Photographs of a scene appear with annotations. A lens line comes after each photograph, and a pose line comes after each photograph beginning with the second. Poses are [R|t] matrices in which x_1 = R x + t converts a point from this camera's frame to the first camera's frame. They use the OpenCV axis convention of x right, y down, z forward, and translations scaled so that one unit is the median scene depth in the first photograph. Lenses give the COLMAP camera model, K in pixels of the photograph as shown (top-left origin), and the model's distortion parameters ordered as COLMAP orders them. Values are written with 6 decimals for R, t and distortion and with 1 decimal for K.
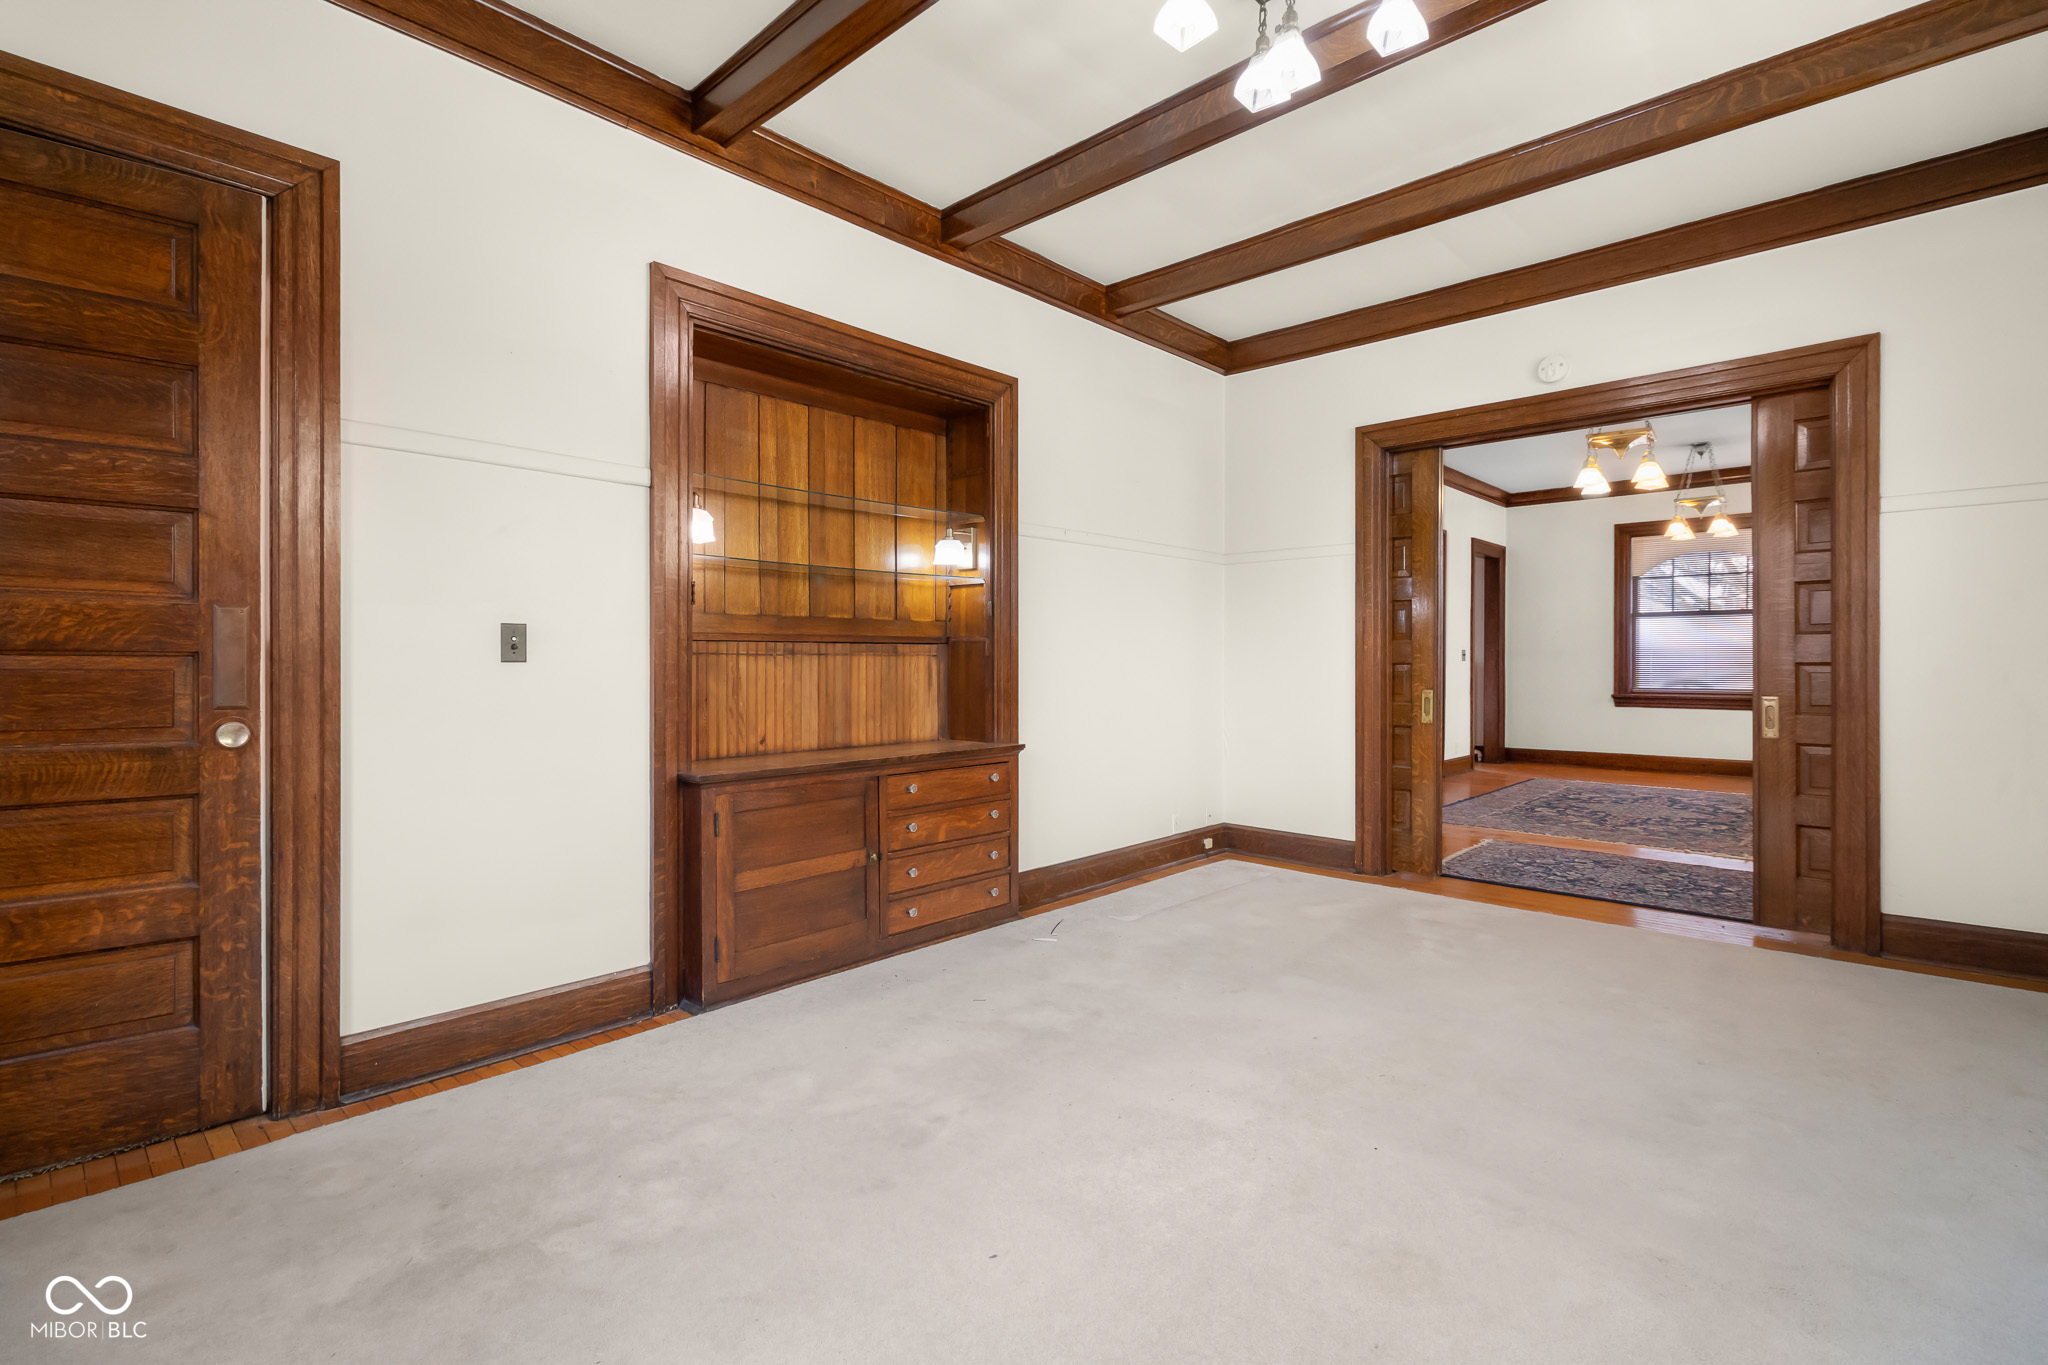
lens RADIAL K [[947.8, 0, 1029.8], [0, 947.8, 662.9], [0, 0, 1]] dist [0.000309, -0.000552]
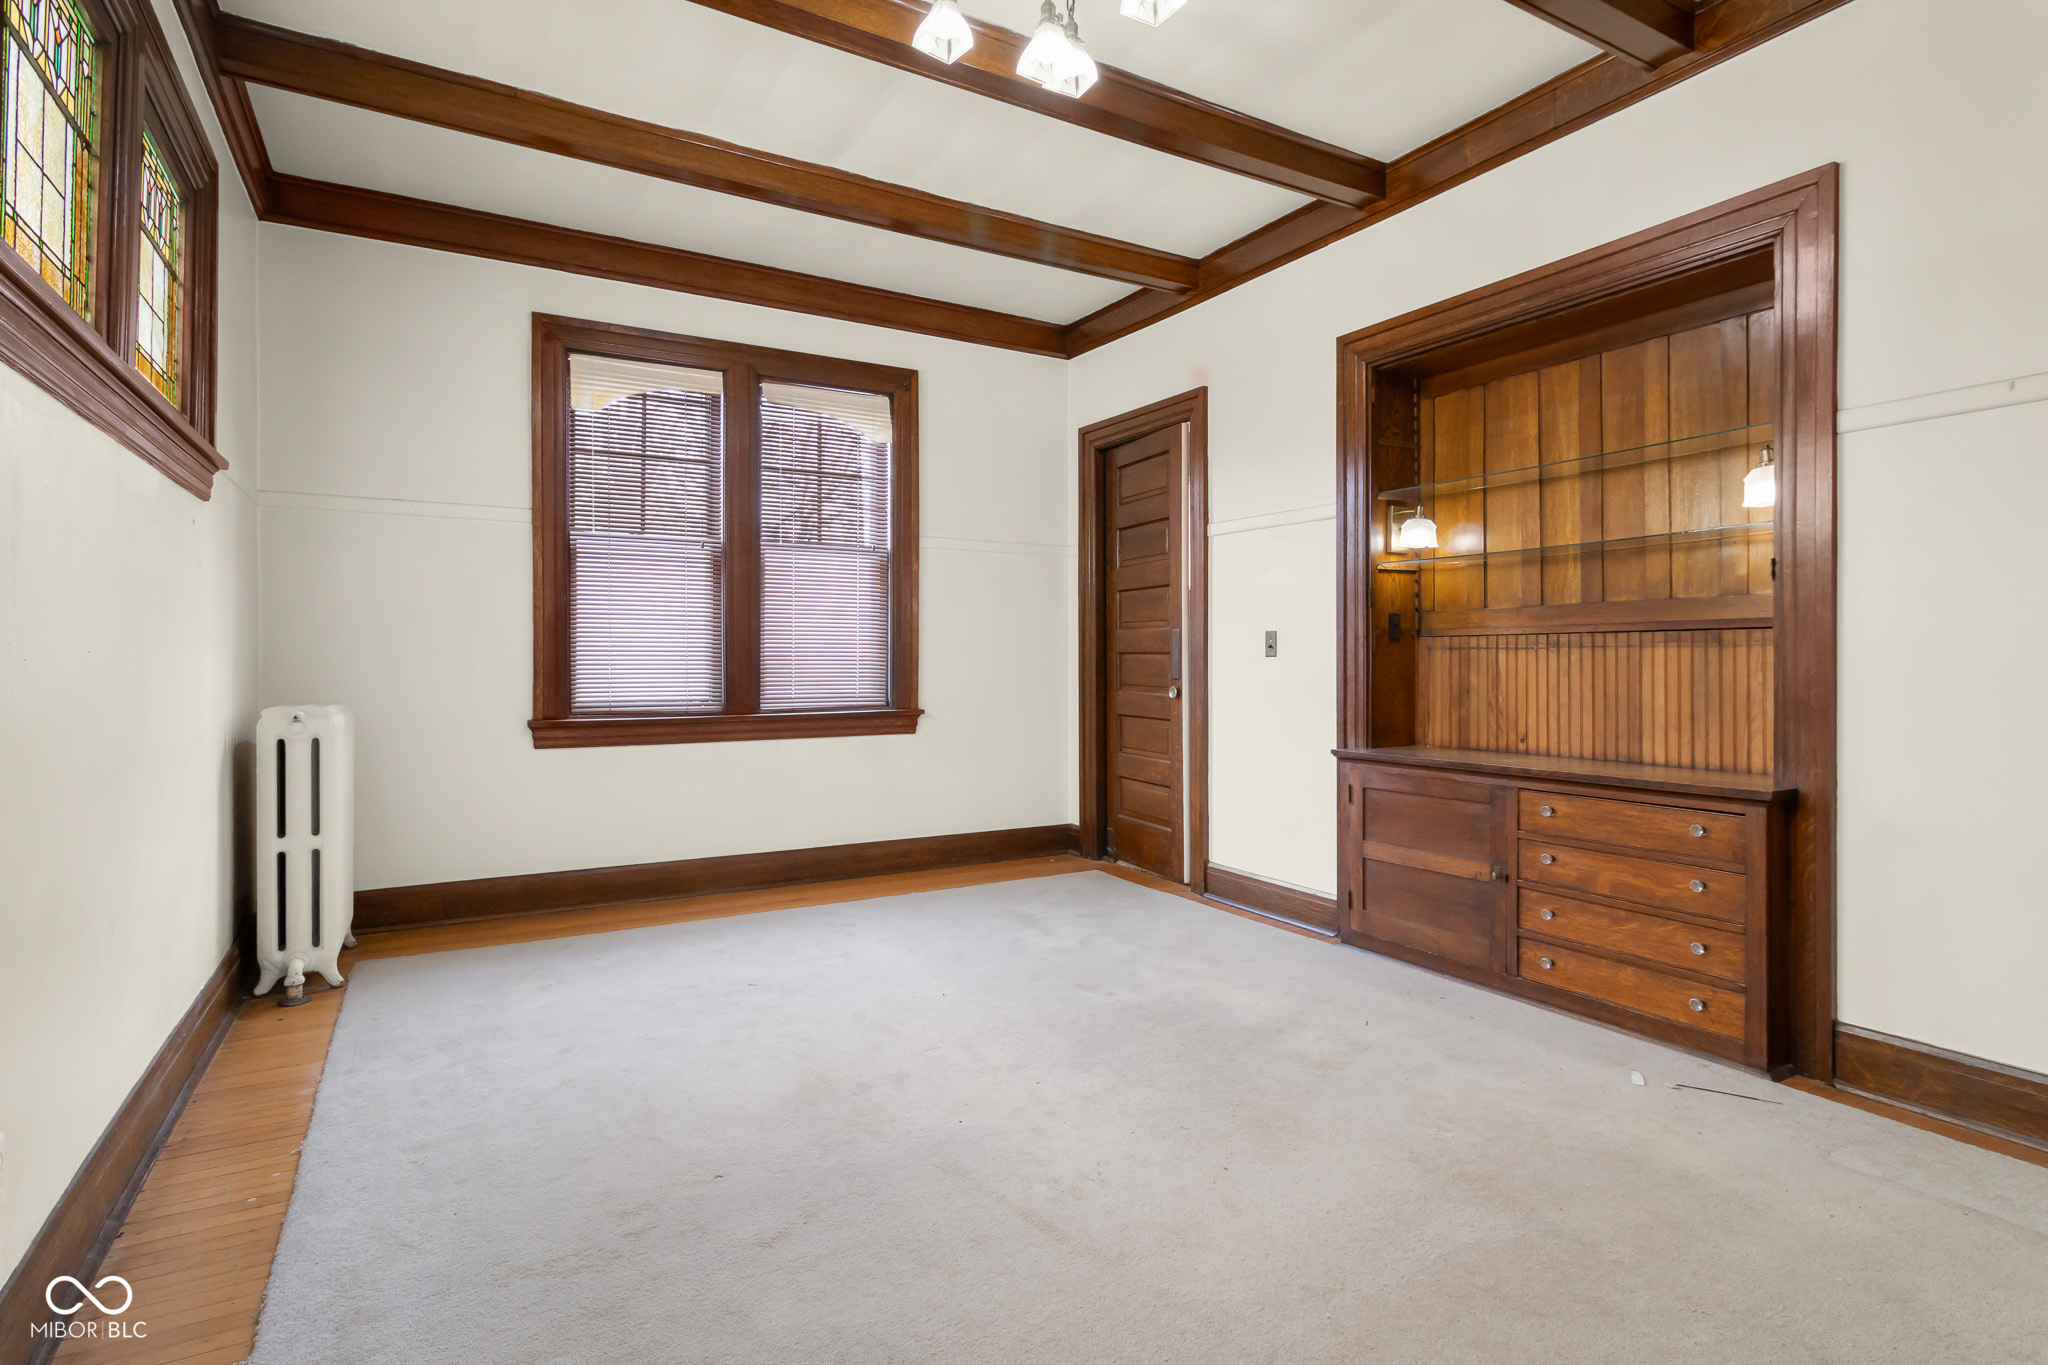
lens RADIAL K [[1042.5, 0, 1056.4], [0, 1042.5, 673.6], [0, 0, 1]] dist [-0.002364, -0.000996]
pose [[-0.281887, 0.012100, -0.959371, 0.820487], [-0.001671, 0.999913, 0.013103, 0.003472], [0.959446, 0.005297, -0.281842, 0.817778]]
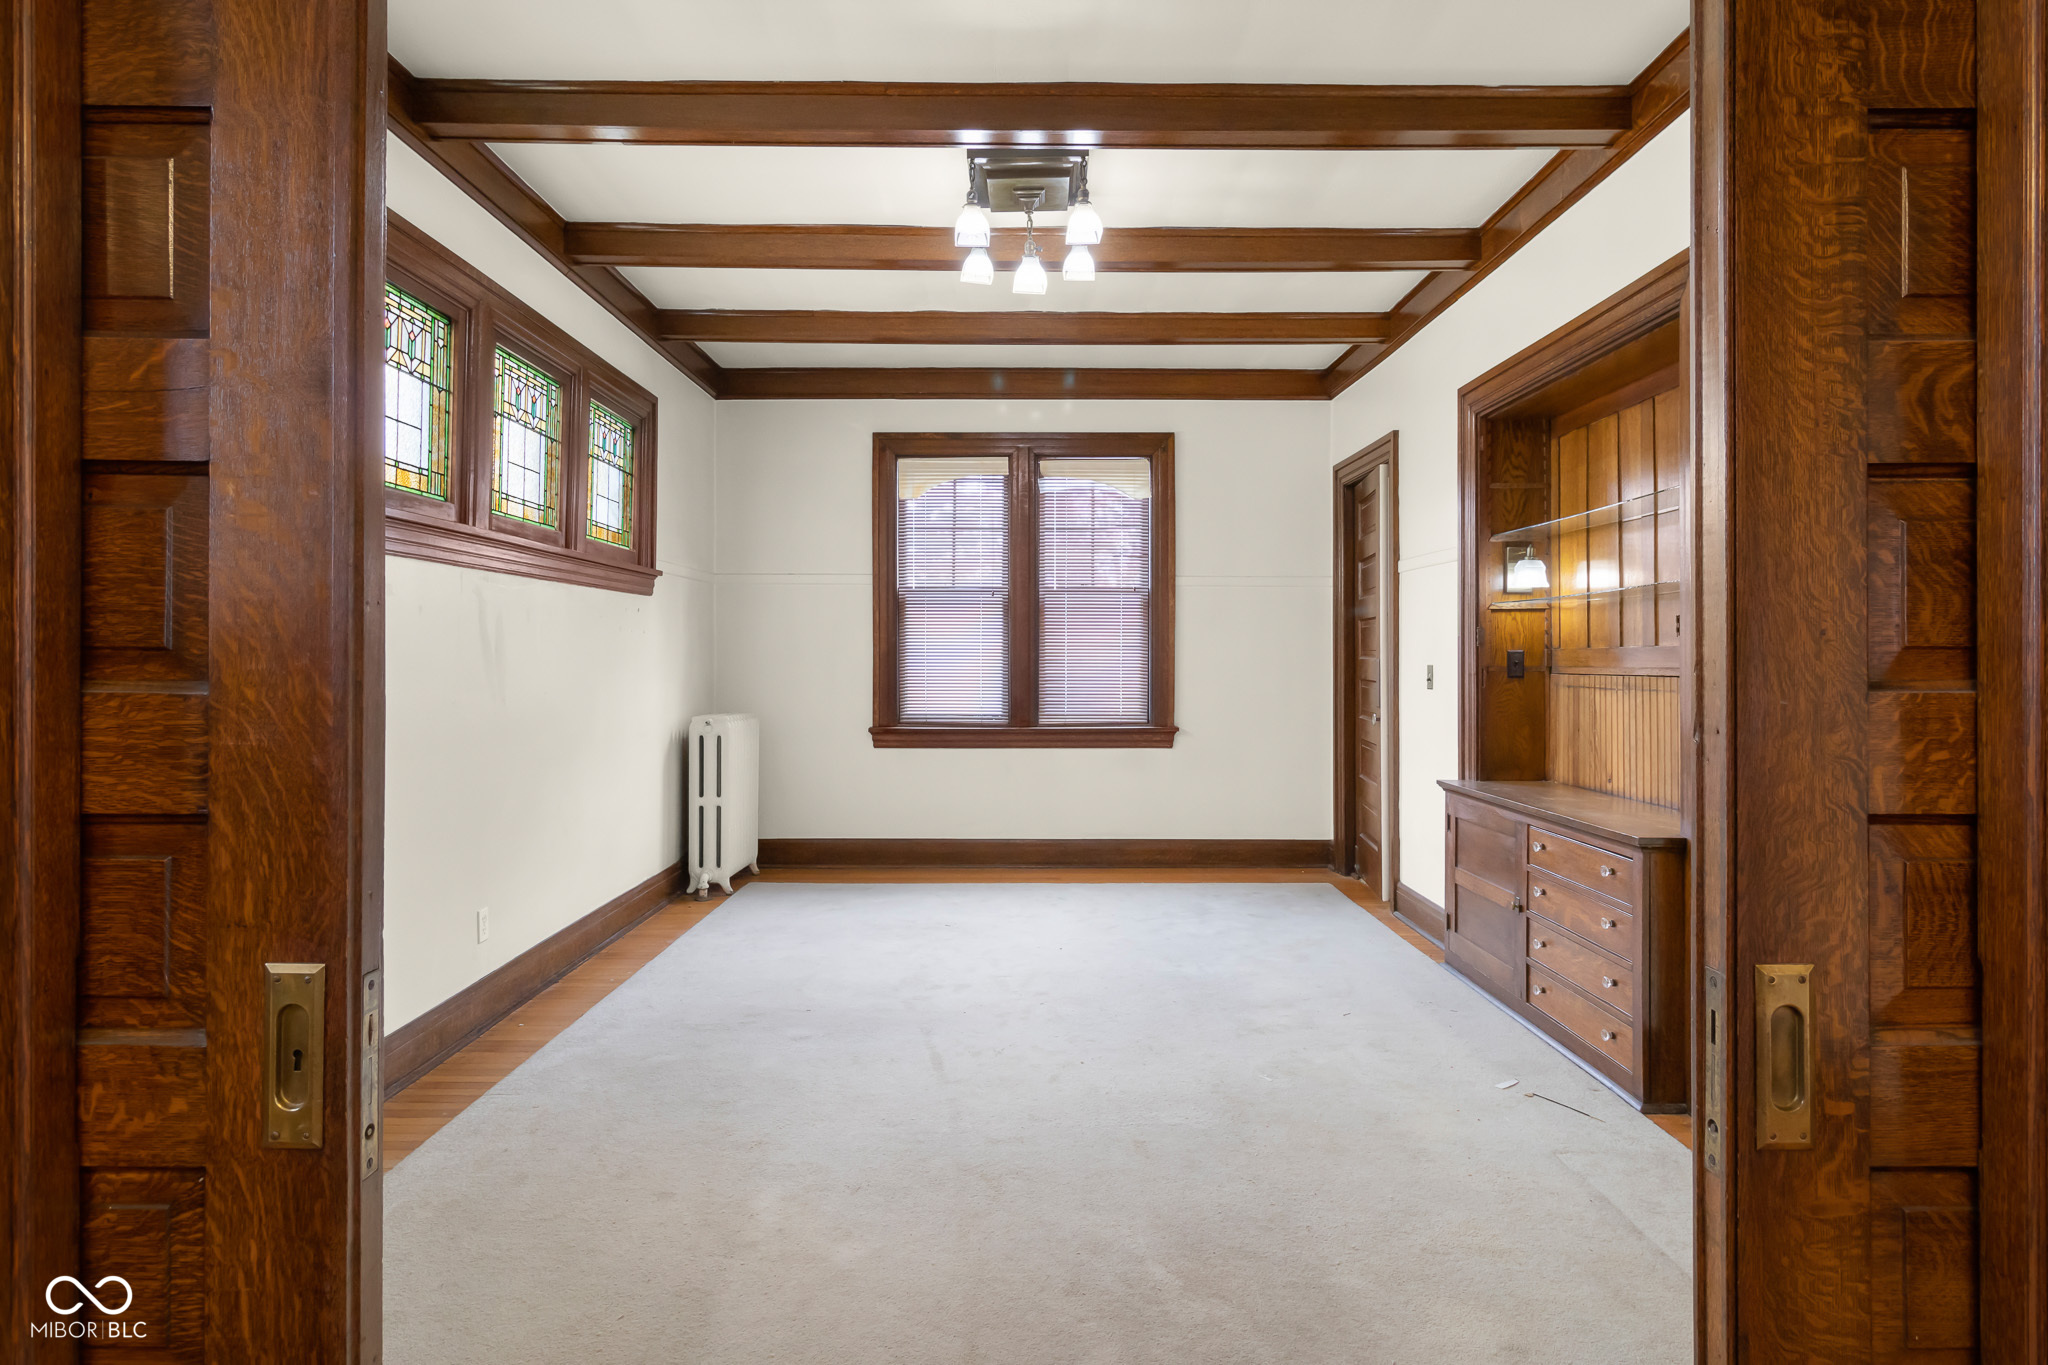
lens RADIAL K [[1147.5, 0, 1038.8], [0, 1147.5, 668.9], [0, 0, 1]] dist [0.007558, -0.000580]
pose [[-0.730759, 0.004230, -0.682623, 0.891840], [-0.003609, 0.999943, 0.010060, -0.037285], [0.682626, 0.009815, -0.730702, 1.403080]]
